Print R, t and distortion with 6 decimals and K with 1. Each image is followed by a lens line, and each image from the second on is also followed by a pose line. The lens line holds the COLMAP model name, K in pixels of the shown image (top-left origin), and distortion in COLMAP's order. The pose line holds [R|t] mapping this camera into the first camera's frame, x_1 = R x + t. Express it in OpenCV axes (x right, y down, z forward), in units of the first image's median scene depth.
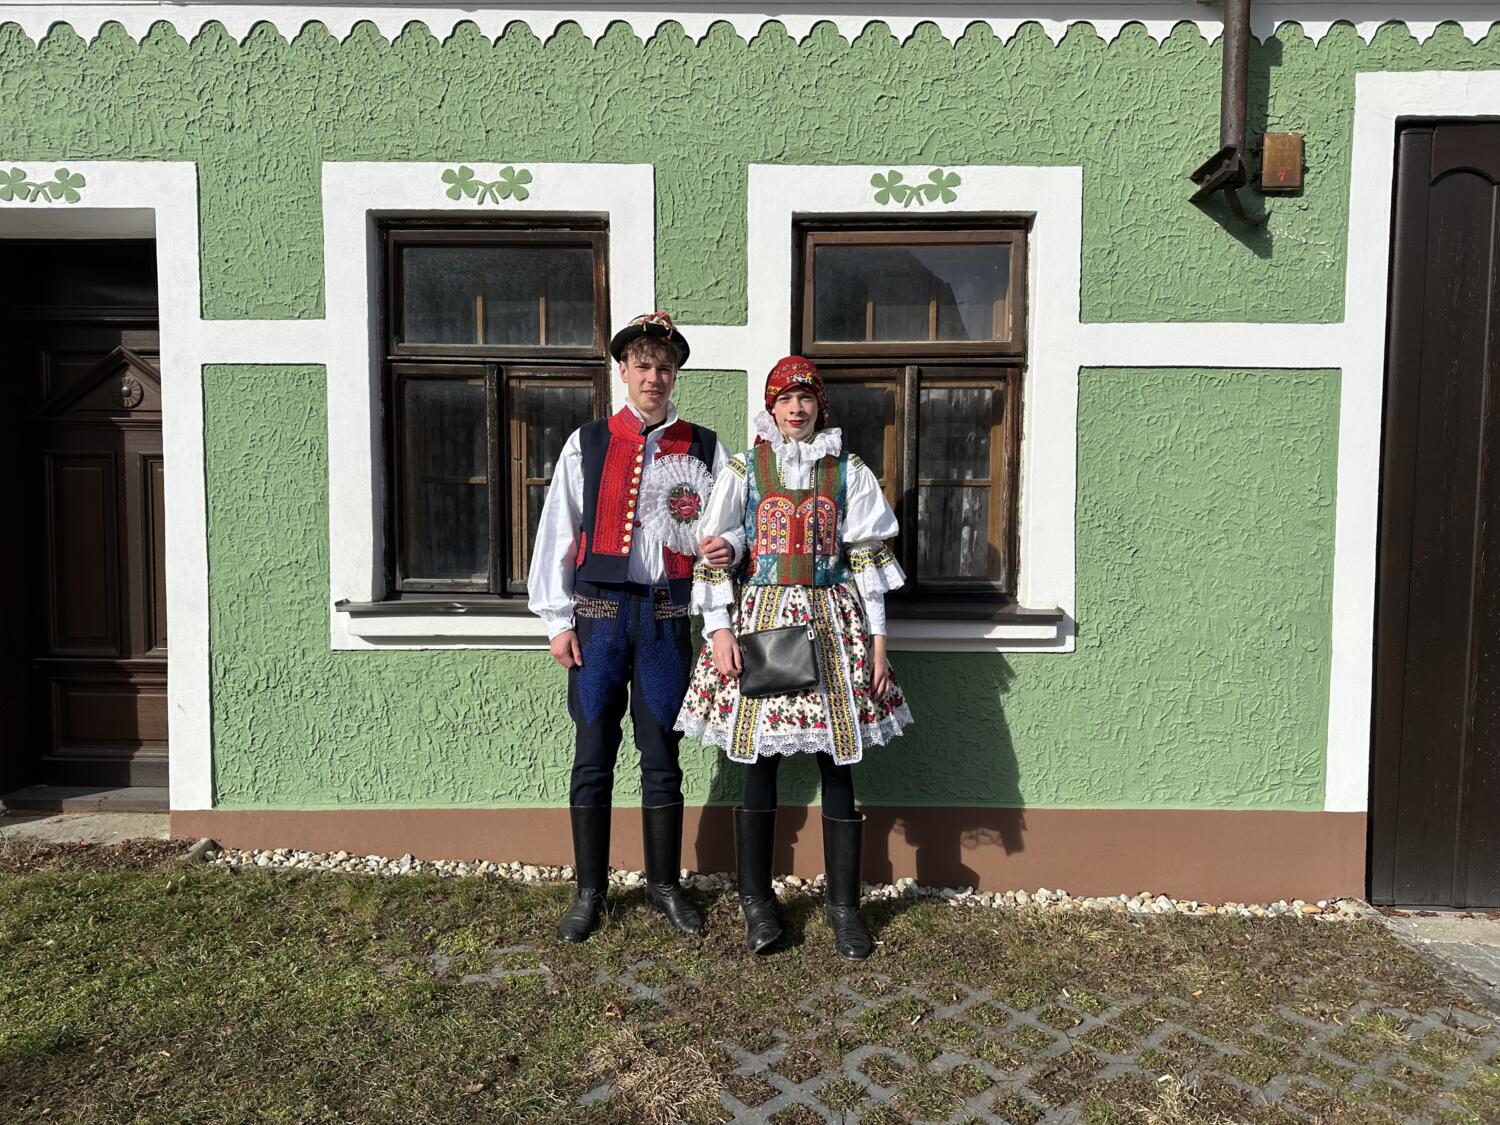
lens RADIAL K [[1075.6, 0, 747.1], [0, 1075.6, 570.8], [0, 0, 1]] dist [0.012734, -0.006131]
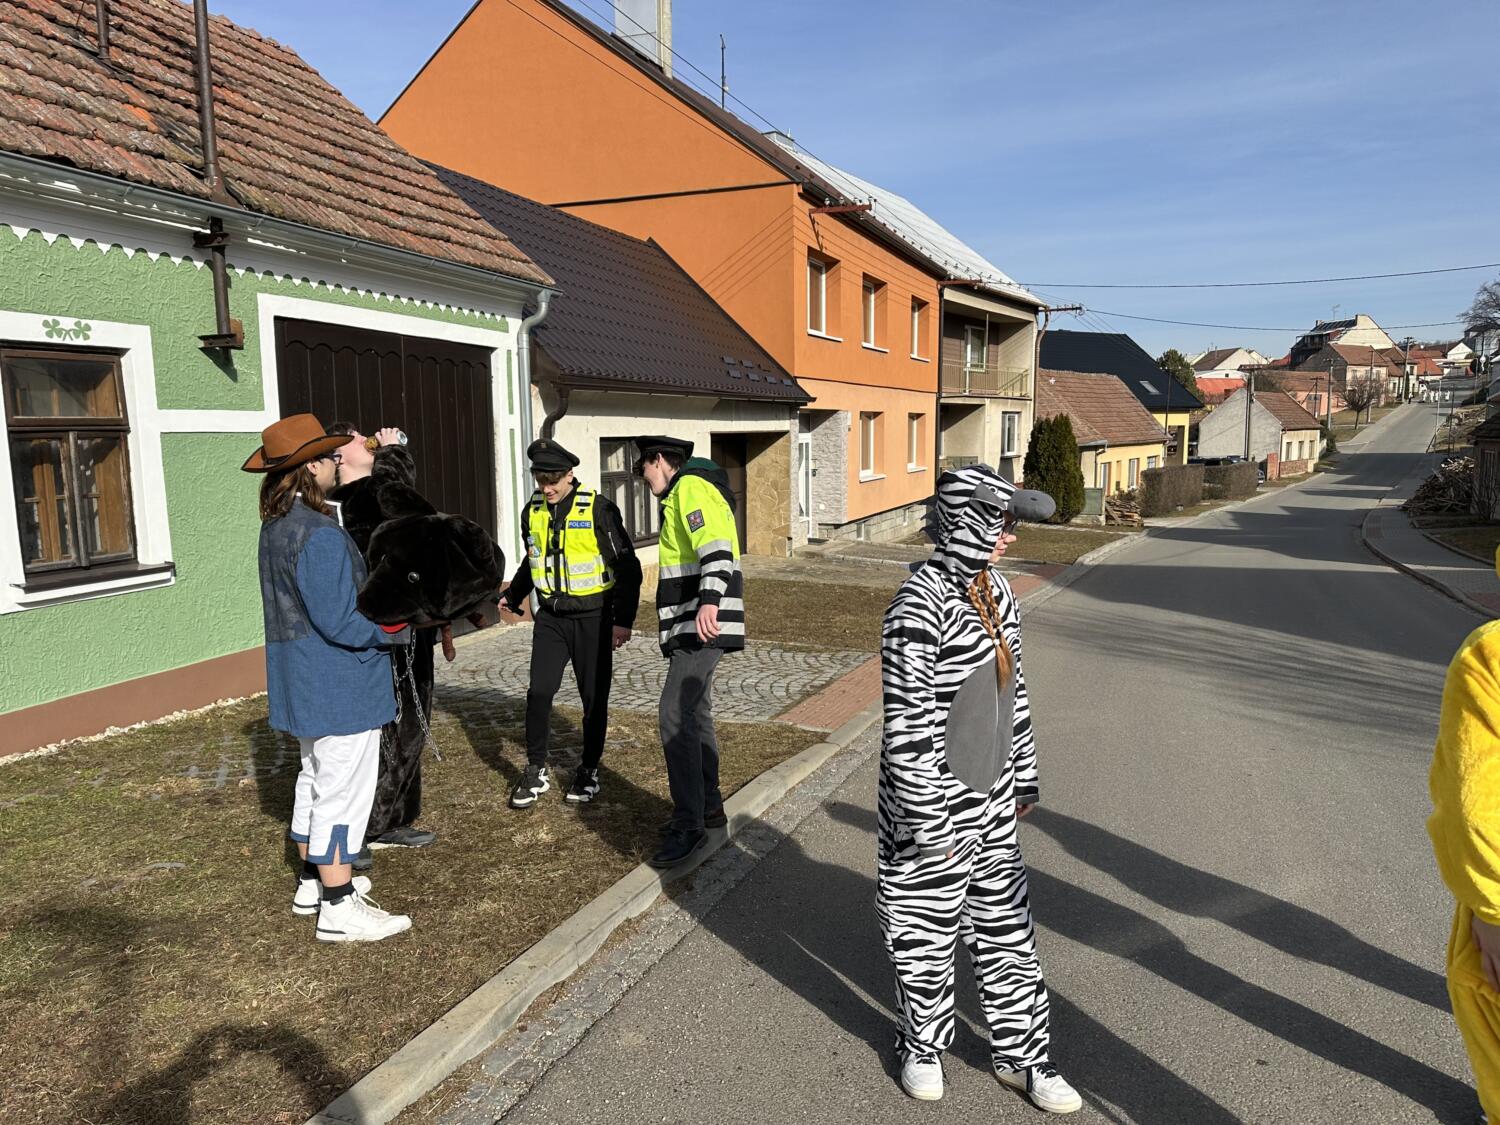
lens RADIAL K [[1075.6, 0, 749.2], [0, 1075.6, 568.8], [0, 0, 1]] dist [0.012734, -0.006131]
pose [[0.352132, -0.123693, 0.927741, -1.115061], [0.080682, 0.991551, 0.101577, -0.063067], [-0.932466, 0.039084, 0.359136, -0.629068]]
